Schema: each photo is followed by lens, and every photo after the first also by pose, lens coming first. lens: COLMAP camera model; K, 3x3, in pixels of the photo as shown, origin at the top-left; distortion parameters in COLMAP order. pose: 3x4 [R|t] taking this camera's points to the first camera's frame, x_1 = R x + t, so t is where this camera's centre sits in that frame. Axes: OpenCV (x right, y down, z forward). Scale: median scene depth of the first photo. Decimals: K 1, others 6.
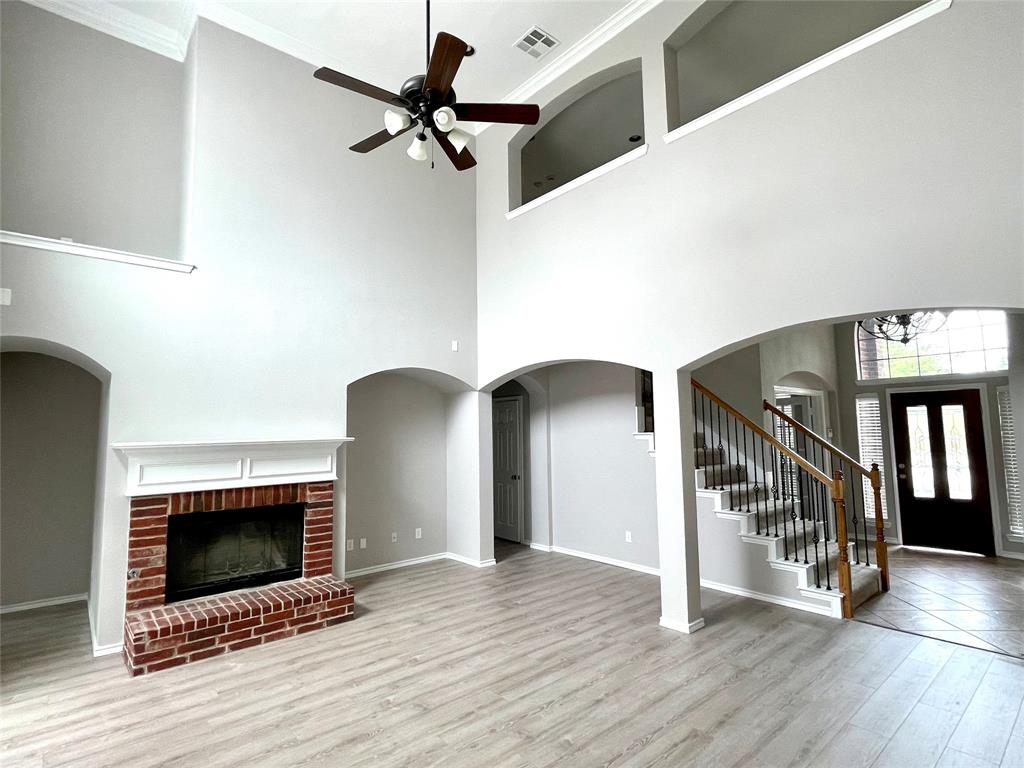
lens RADIAL K [[521.9, 0, 512.0], [0, 521.9, 383.2], [0, 0, 1]] dist [-0.001330, -0.002412]
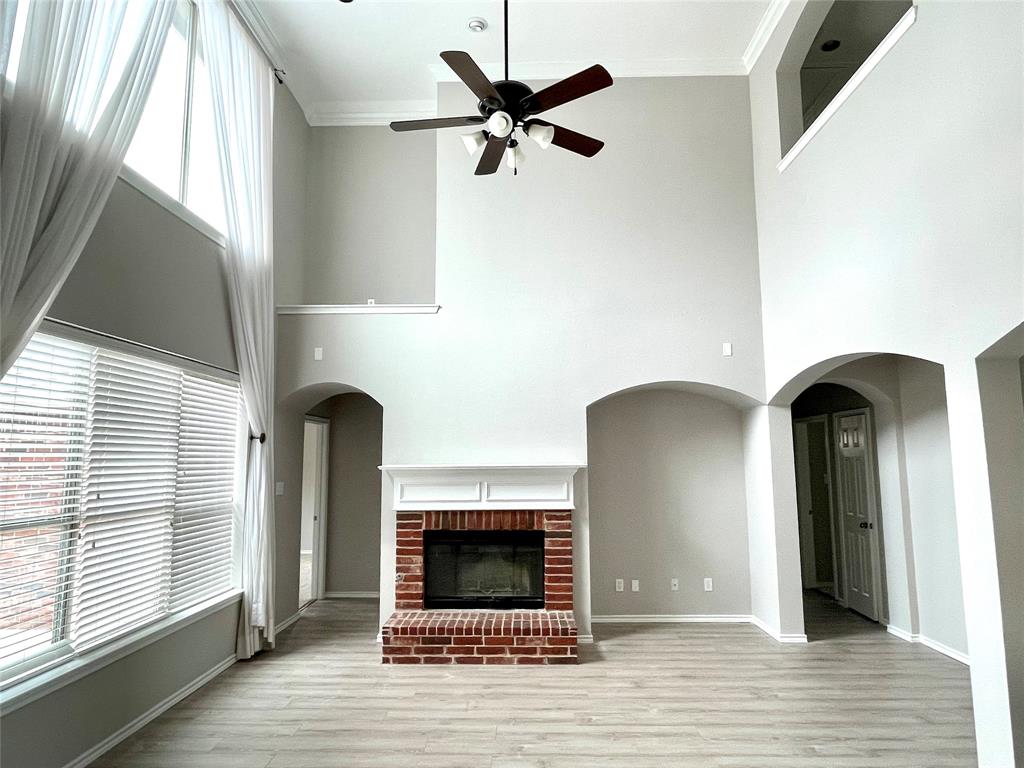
lens RADIAL K [[627.2, 0, 511.3], [0, 627.2, 383.6], [0, 0, 1]] dist [-0.001290, -0.007030]
pose [[0.738608, -0.069043, -0.670590, 0.389790], [0.053945, 0.997605, -0.043296, 0.005642], [0.671973, -0.004196, 0.740563, 0.115739]]
